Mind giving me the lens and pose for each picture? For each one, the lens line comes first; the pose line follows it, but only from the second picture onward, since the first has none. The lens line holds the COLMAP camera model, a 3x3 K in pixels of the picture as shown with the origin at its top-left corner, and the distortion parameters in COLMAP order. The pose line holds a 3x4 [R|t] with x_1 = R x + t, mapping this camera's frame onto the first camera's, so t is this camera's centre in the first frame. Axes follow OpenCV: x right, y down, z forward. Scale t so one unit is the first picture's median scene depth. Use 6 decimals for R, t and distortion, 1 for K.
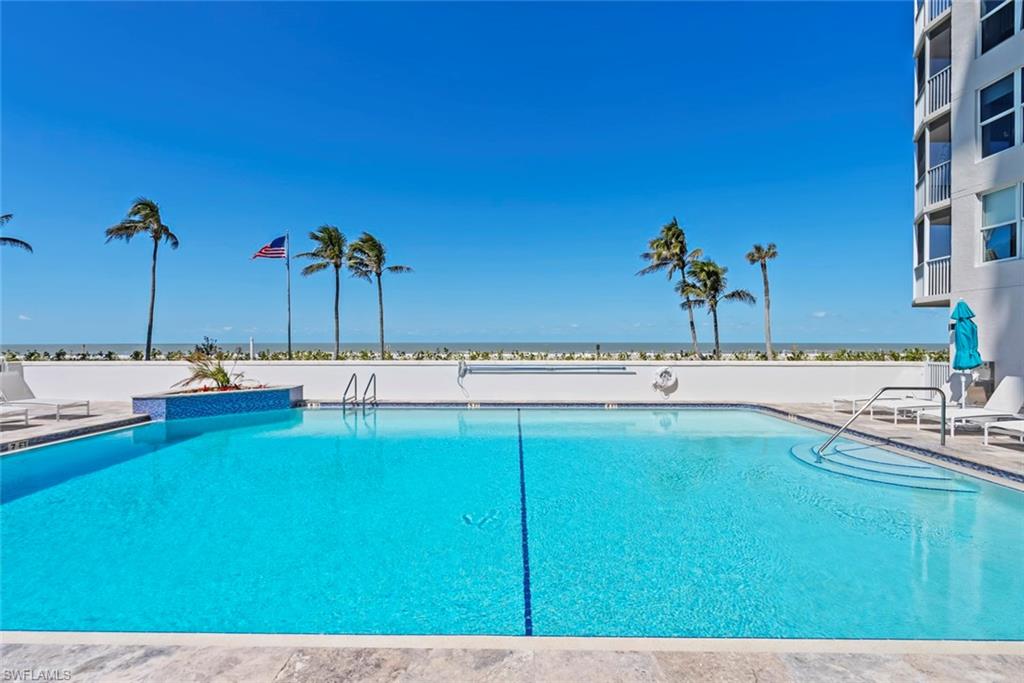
lens RADIAL K [[461.7, 0, 495.2], [0, 461.7, 342.3], [0, 0, 1]] dist [0.002161, 0.000261]
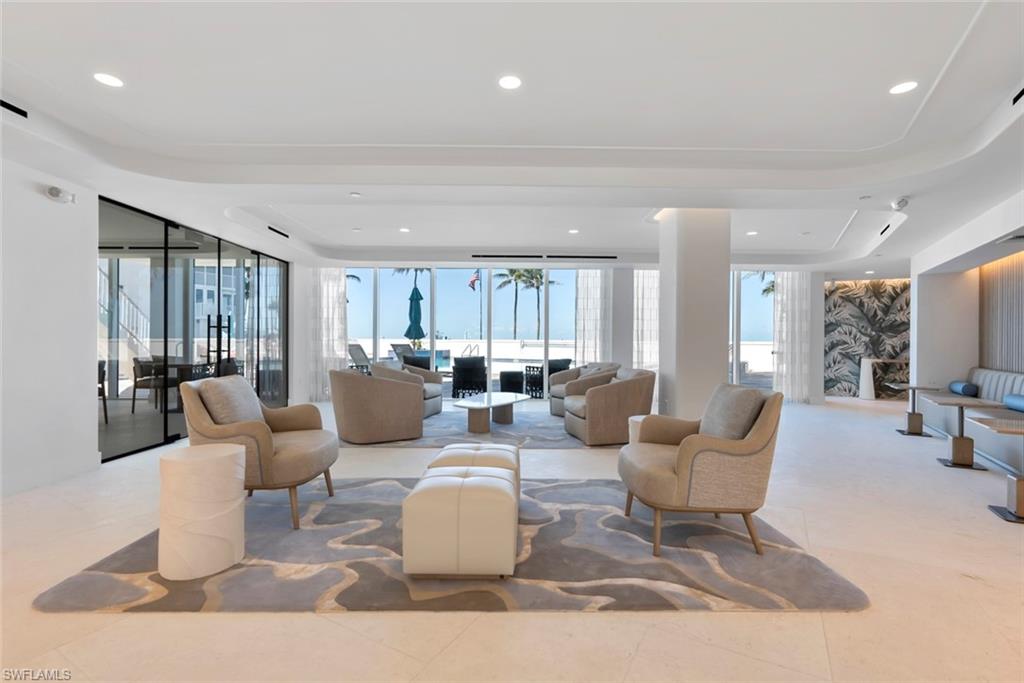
lens RADIAL K [[473.0, 0, 501.5], [0, 473.0, 340.1], [0, 0, 1]] dist [0.000225, 0.000110]
pose [[0.878104, 0.007125, -0.478417, 0.418655], [-0.007752, 0.999970, 0.000663, 0.020491], [0.478408, 0.003126, 0.878132, -0.412260]]
